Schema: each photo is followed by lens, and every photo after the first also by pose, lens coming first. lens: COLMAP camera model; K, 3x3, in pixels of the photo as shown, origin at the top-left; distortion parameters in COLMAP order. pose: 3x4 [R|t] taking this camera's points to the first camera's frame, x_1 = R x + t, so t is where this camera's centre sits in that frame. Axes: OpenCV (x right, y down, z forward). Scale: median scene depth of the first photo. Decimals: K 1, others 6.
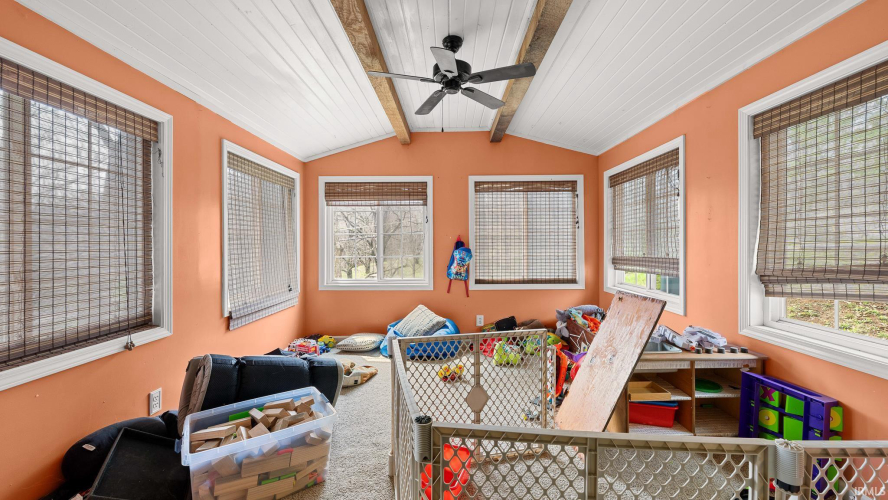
lens RADIAL K [[354.4, 0, 445.7], [0, 354.4, 243.0], [0, 0, 1]] dist [-0.000134, -0.000004]
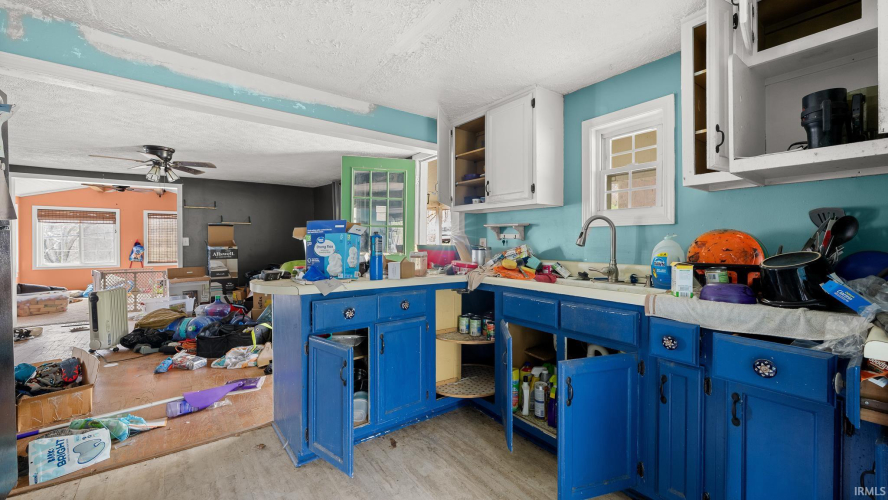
lens RADIAL K [[354.4, 0, 445.7], [0, 354.4, 243.0], [0, 0, 1]] dist [-0.000134, -0.000004]
pose [[0.797167, -0.000059, 0.603759, 0.220499], [0.000127, 1.000000, -0.000070, -0.000949], [-0.603759, 0.000133, 0.797167, -1.676438]]
